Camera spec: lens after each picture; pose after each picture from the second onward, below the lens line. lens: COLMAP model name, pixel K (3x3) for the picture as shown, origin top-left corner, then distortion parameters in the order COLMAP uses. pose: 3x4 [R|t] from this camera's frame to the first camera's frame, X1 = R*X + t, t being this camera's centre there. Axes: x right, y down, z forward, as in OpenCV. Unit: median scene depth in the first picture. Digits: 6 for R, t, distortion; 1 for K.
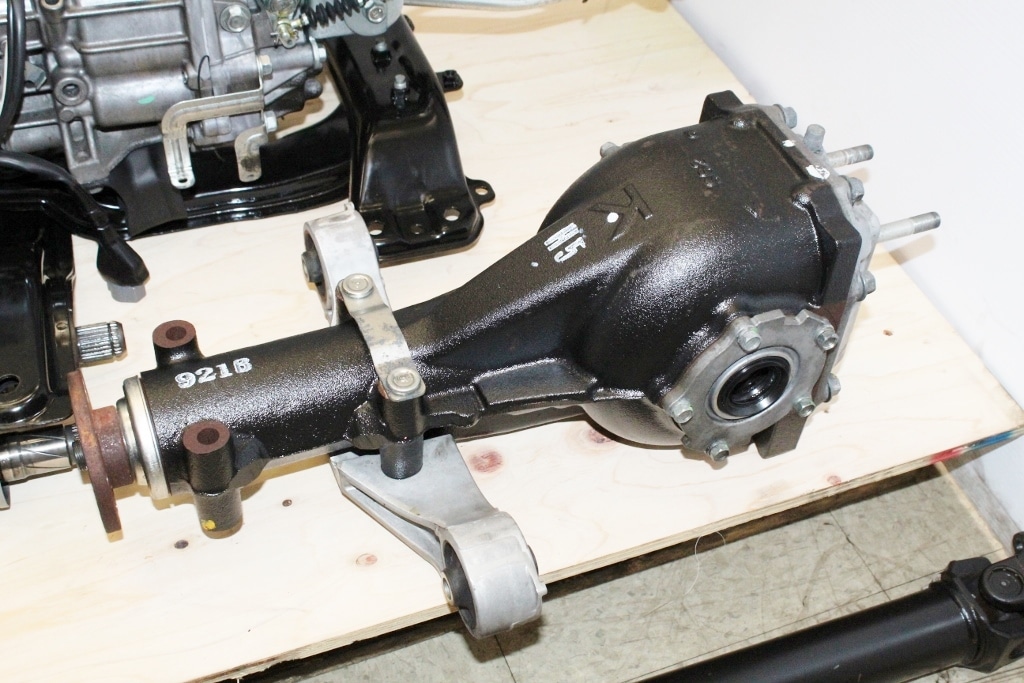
lens RADIAL K [[1260.9, 0, 512.0], [0, 1260.9, 341.5], [0, 0, 1]] dist [-0.073569, -0.006035]
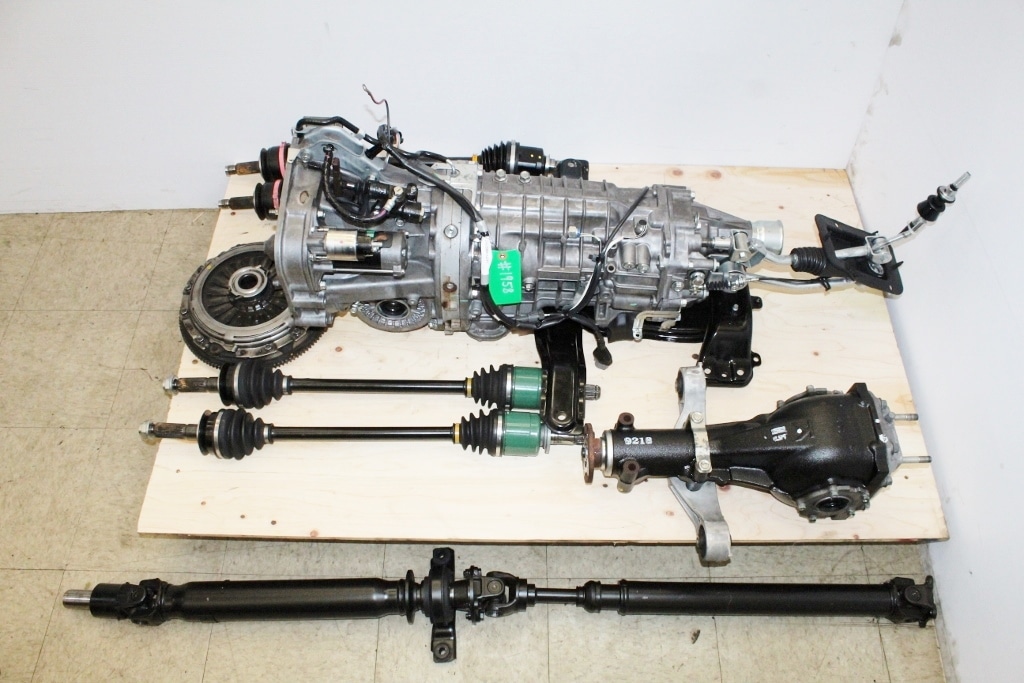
lens RADIAL K [[852.1, 0, 520.7], [0, 852.1, 341.7], [0, 0, 1]] dist [-0.156681, 0.137188]
pose [[0.932078, 0.290587, -0.216311, -0.129748], [-0.247112, 0.946641, 0.206897, -0.463334], [0.264891, -0.139391, 0.954151, -0.742882]]
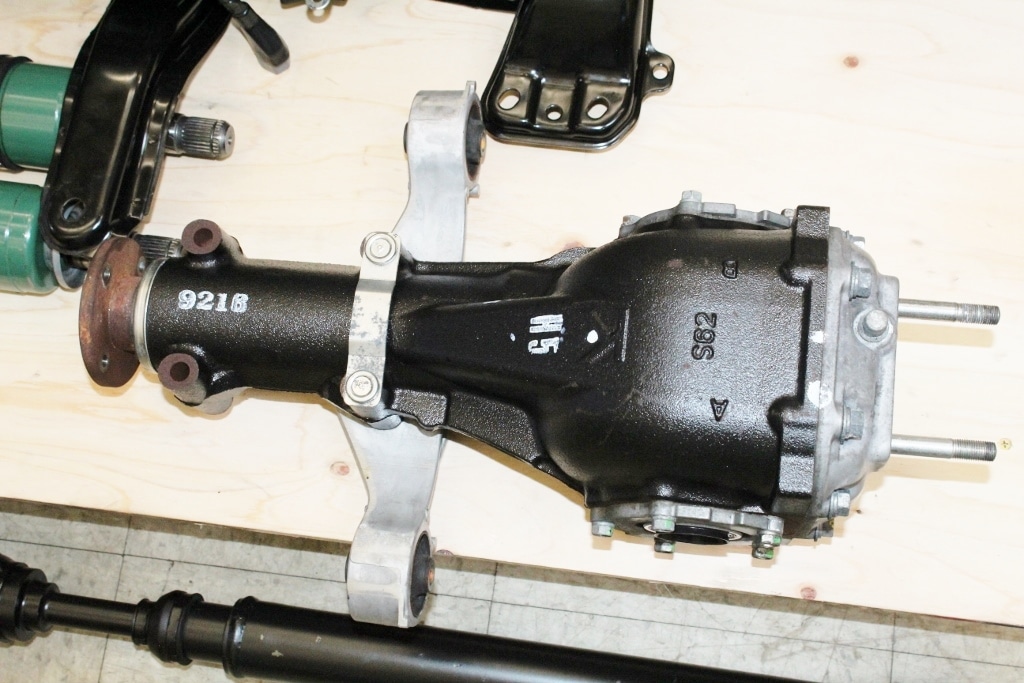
lens RADIAL K [[1491.0, 0, 512.0], [0, 1491.0, 341.5], [0, 0, 1]] dist [-0.032479, -0.037230]
pose [[0.863295, 0.426909, -0.269202, 0.305165], [-0.229533, 0.807142, 0.543908, -0.635574], [0.449484, -0.407763, 0.794792, 0.102195]]
